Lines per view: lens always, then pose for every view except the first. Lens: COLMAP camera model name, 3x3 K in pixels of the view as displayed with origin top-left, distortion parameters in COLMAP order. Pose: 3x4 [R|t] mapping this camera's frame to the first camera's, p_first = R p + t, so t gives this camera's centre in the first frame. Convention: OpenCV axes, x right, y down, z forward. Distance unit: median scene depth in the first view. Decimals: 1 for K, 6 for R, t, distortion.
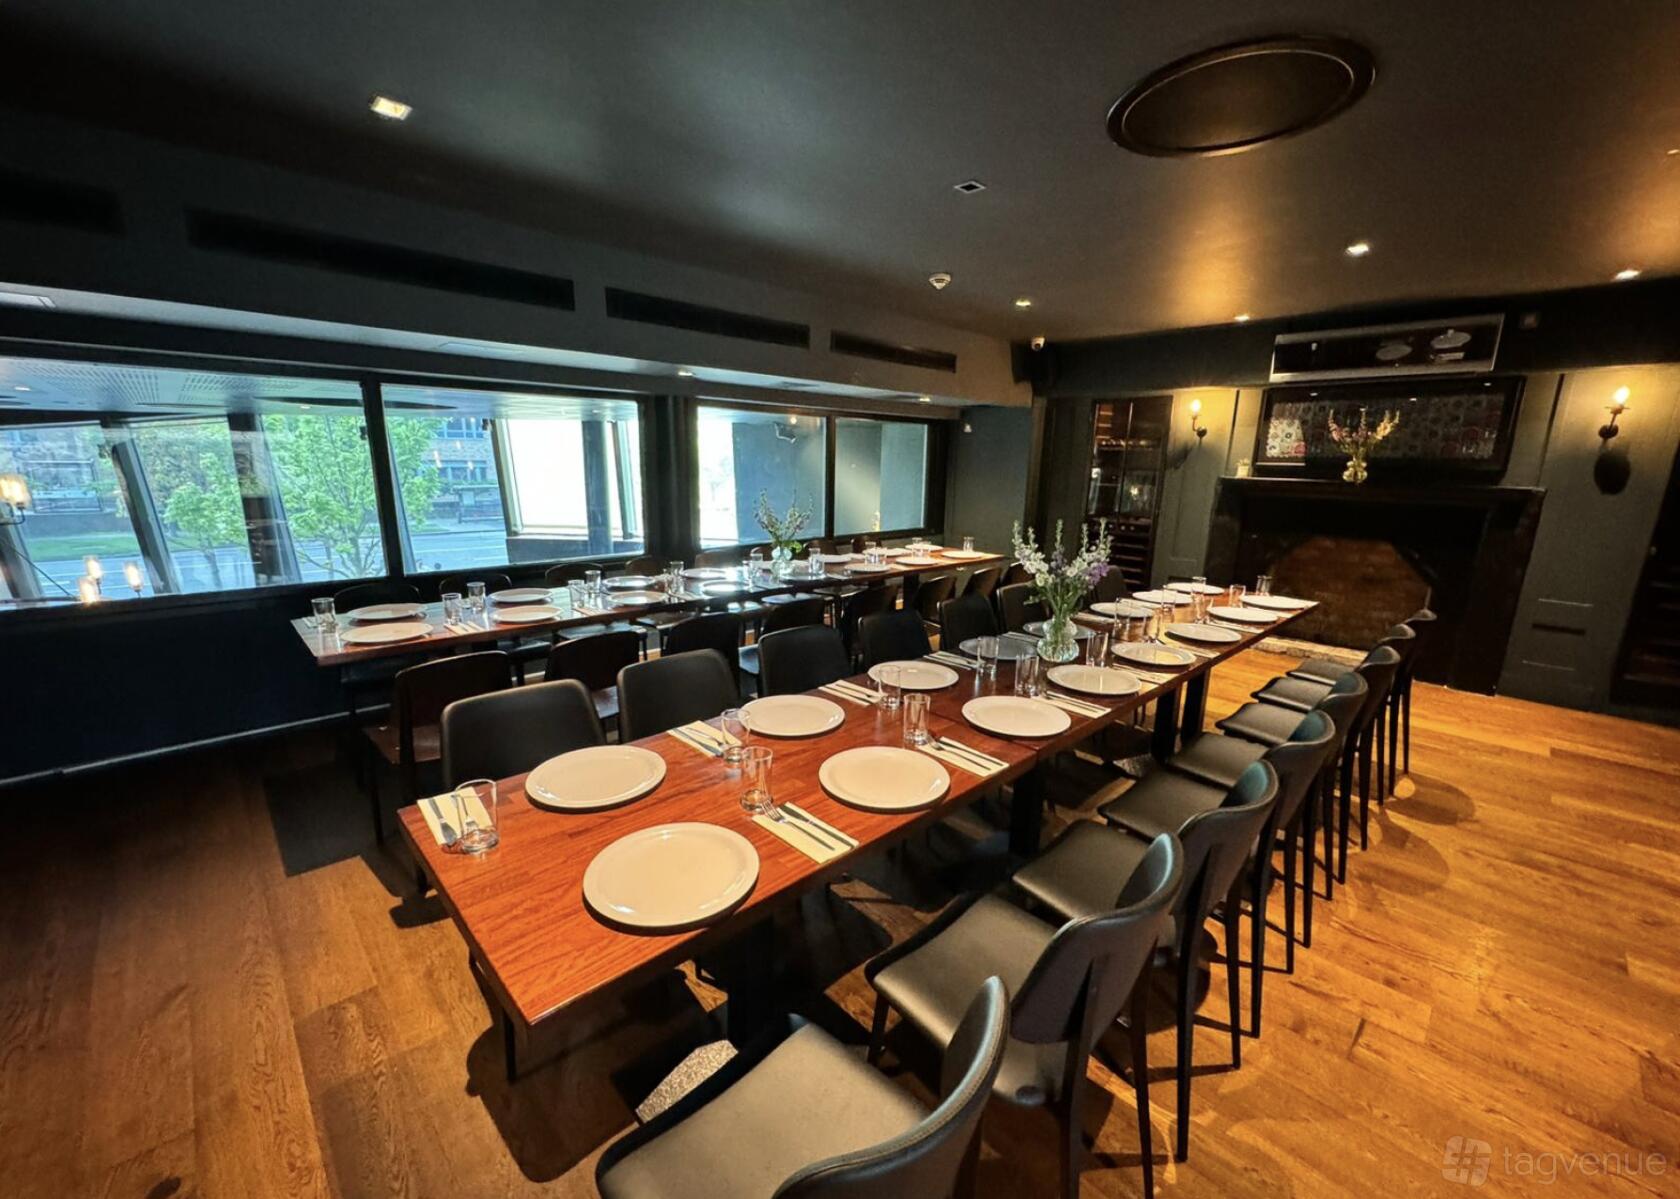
lens RADIAL K [[693.8, 0, 840.0], [0, 693.8, 599.5], [0, 0, 1]] dist [-0.001210, -0.000229]
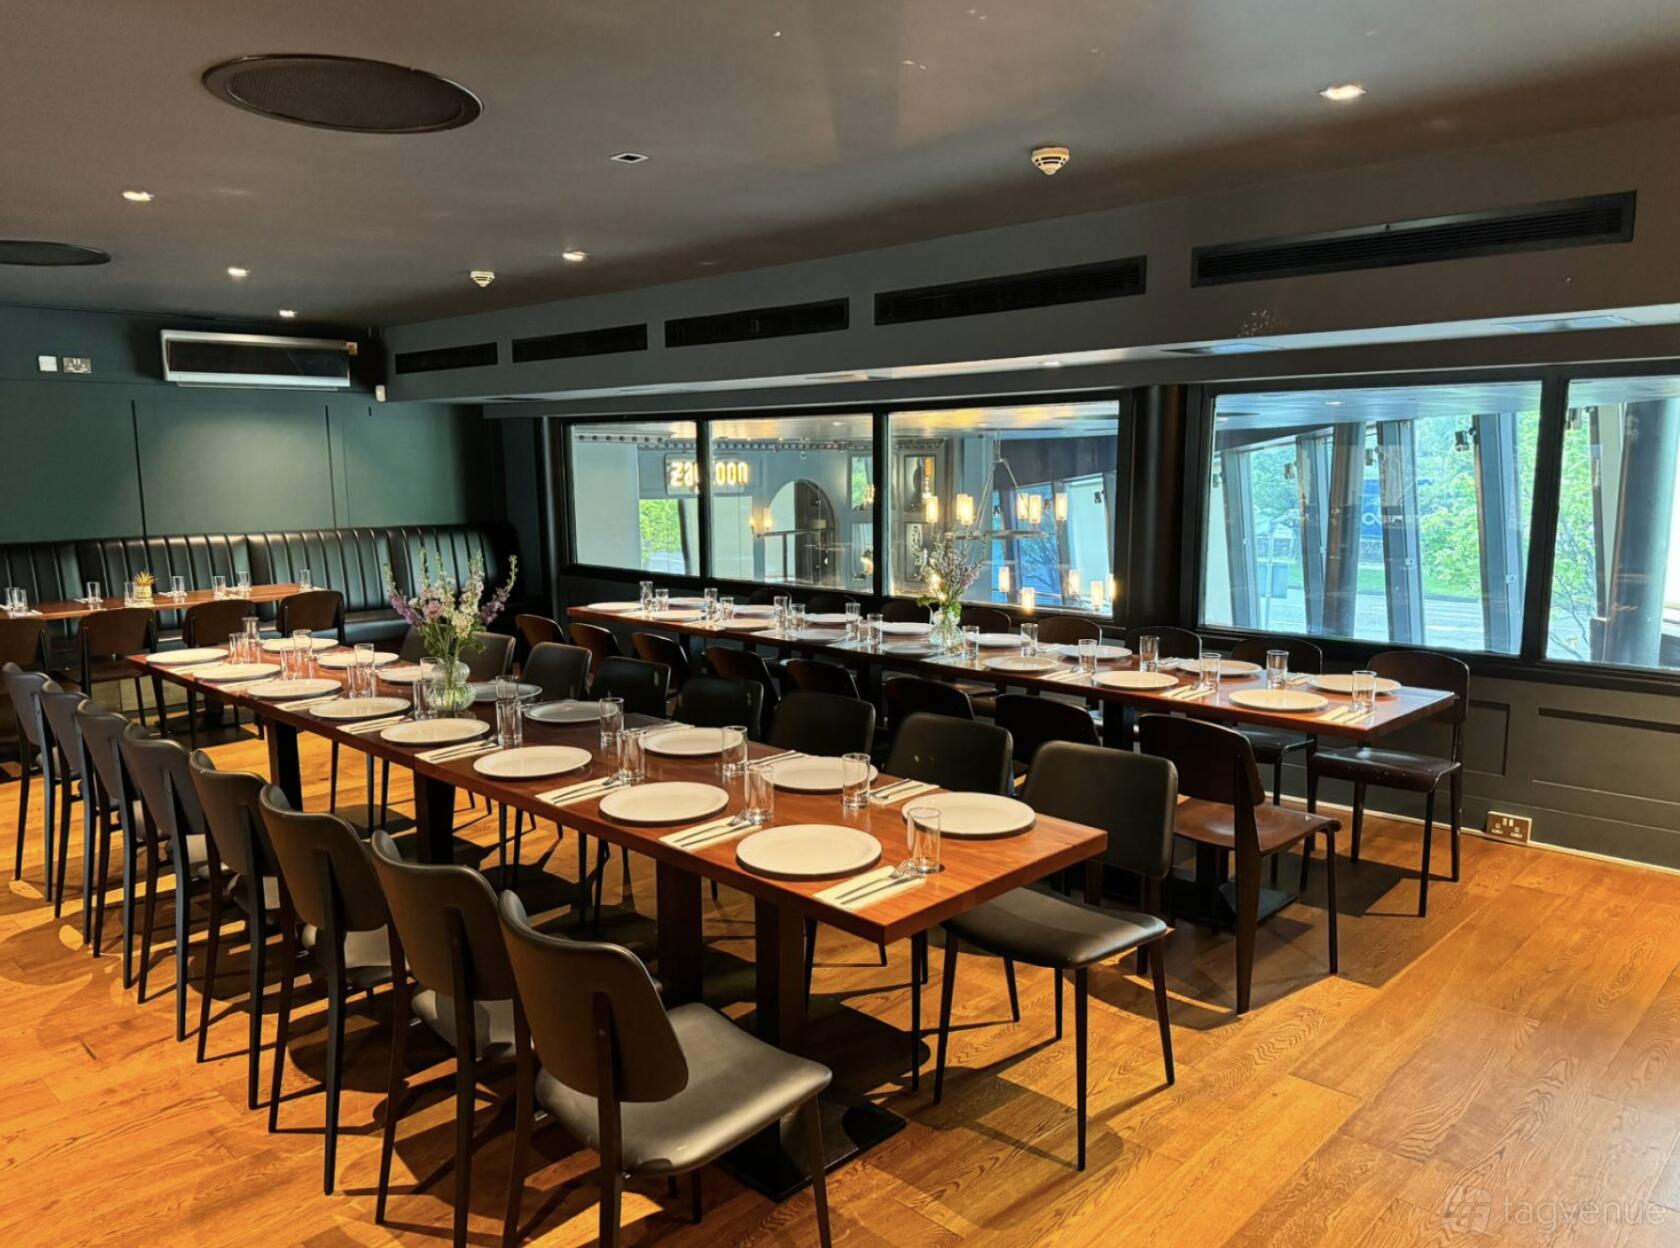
lens RADIAL K [[1188.4, 0, 840.0], [0, 1188.4, 624.0], [0, 0, 1]] dist [-0.073023, 0.004858]
pose [[0.032798, 0.136886, -0.990044, 1.567231], [-0.203466, 0.970748, 0.127478, -0.278254], [0.978533, 0.197259, 0.059690, 1.237986]]
